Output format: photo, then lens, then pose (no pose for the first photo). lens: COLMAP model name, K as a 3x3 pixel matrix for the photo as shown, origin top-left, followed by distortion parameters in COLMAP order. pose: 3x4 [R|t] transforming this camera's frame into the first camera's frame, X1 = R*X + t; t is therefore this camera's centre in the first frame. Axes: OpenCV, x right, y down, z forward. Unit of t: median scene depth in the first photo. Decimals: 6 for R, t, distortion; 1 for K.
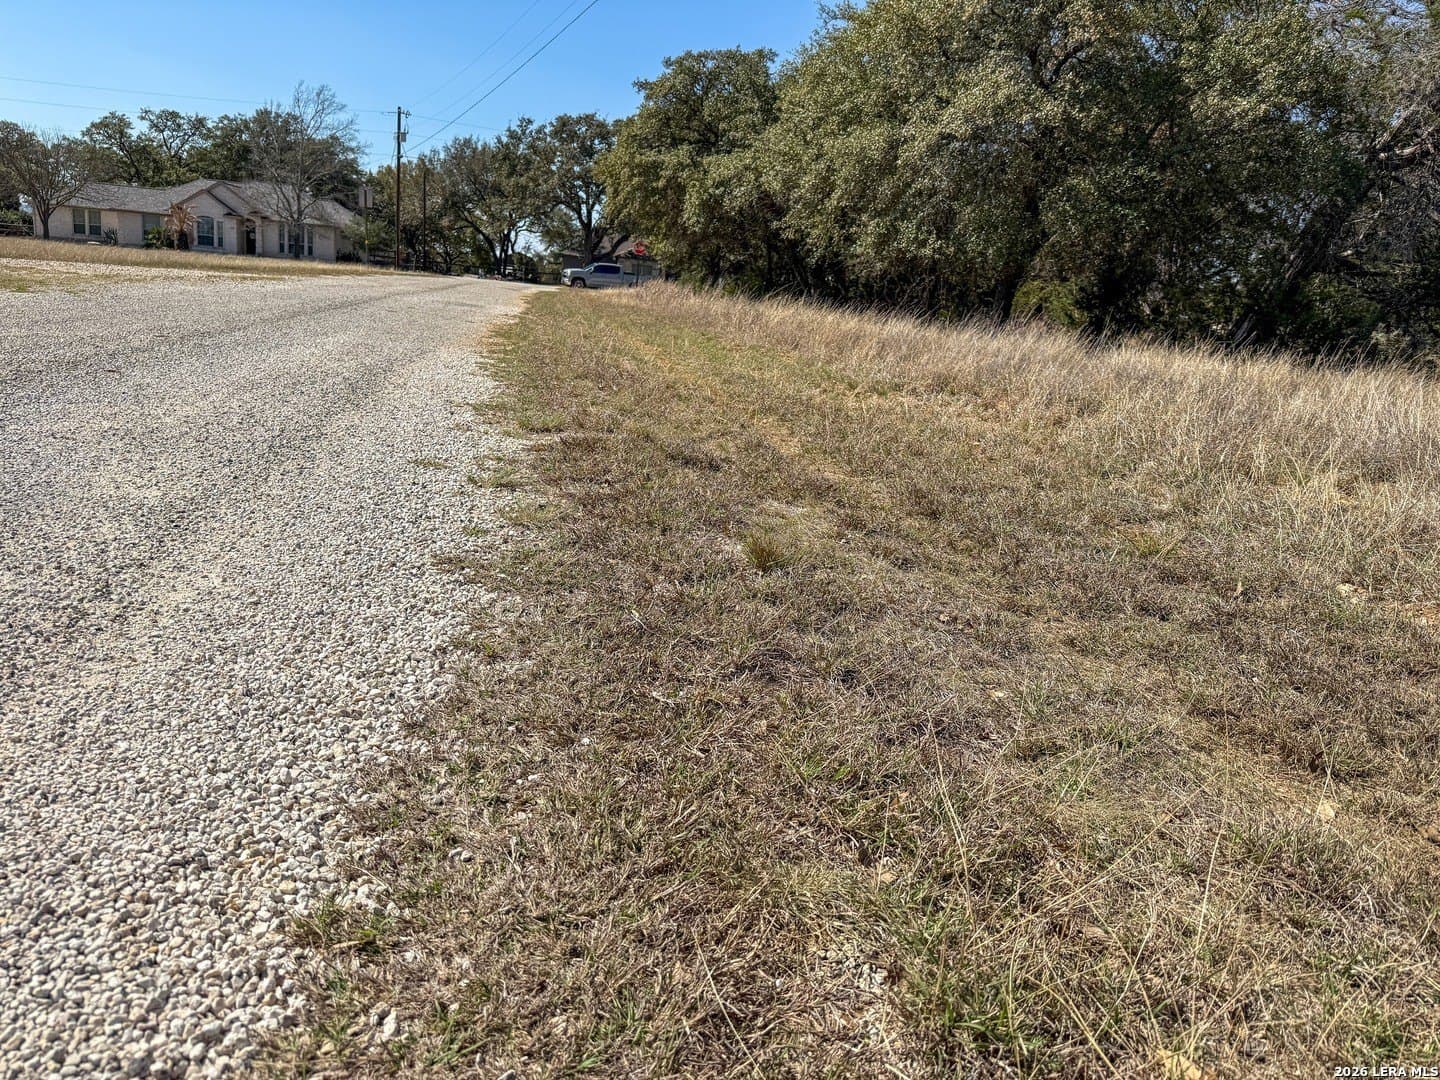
lens RADIAL K [[1053.7, 0, 720.5], [0, 1053.7, 539.0], [0, 0, 1]] dist [0.001210, -0.032416]
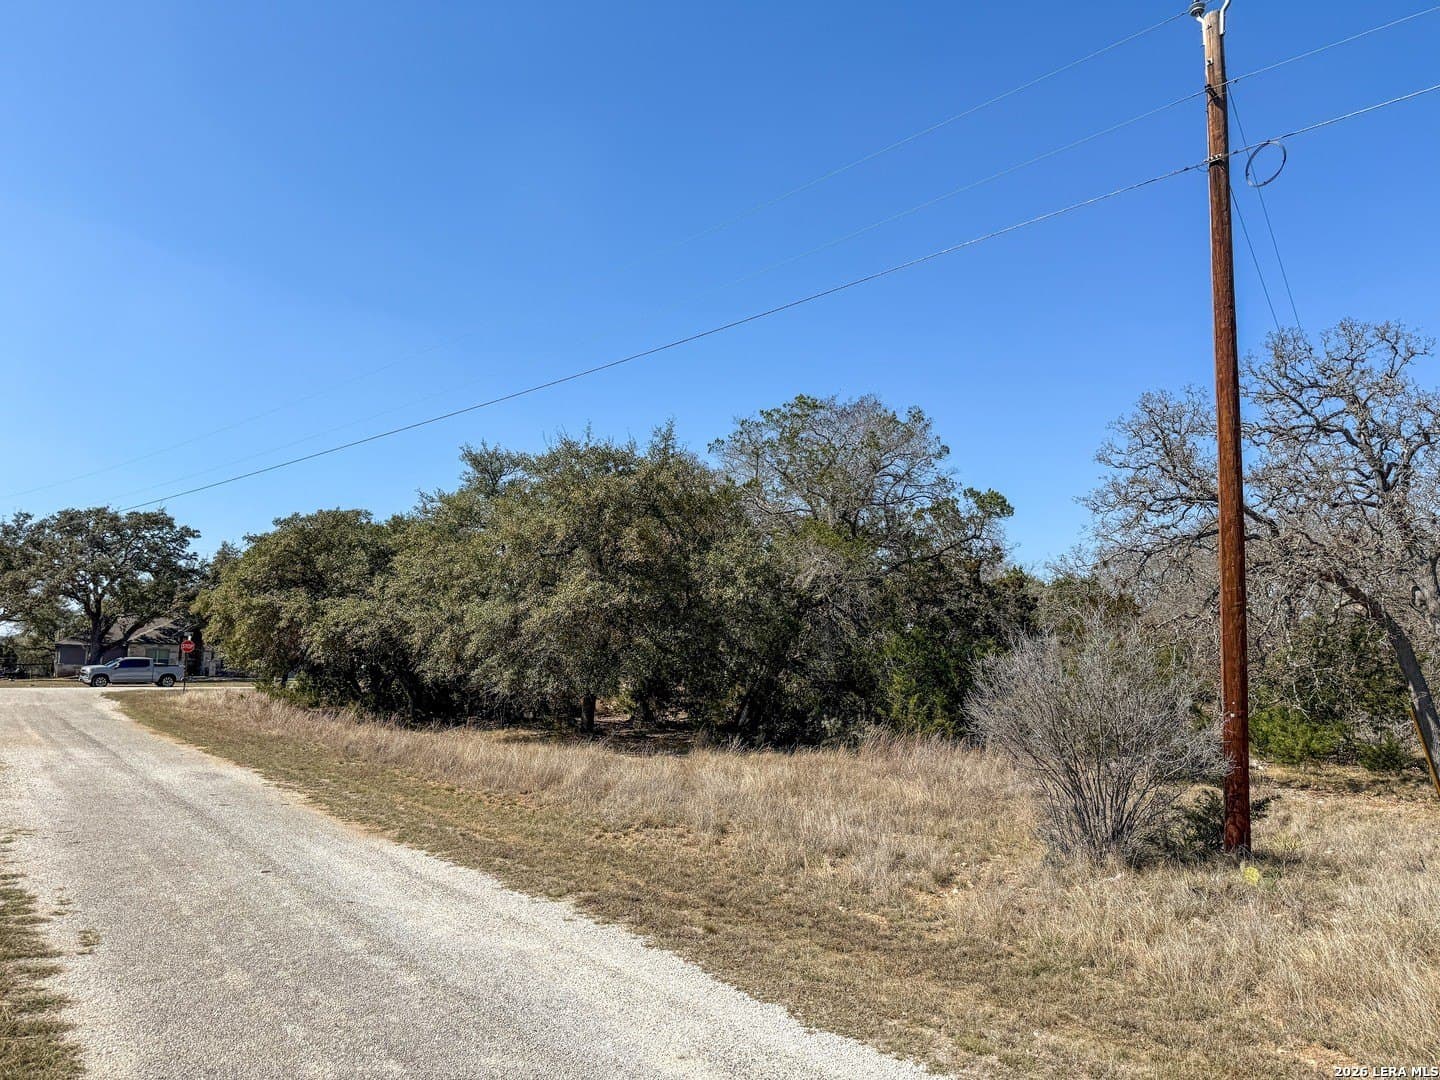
lens RADIAL K [[1037.4, 0, 720.0], [0, 1037.4, 540.0], [0, 0, 1]] dist [0.076594, -0.066315]
pose [[0.893547, -0.032402, 0.447799, -0.202470], [0.168439, 0.948733, -0.267457, -0.039034], [-0.416176, 0.314412, 0.853195, -0.345355]]
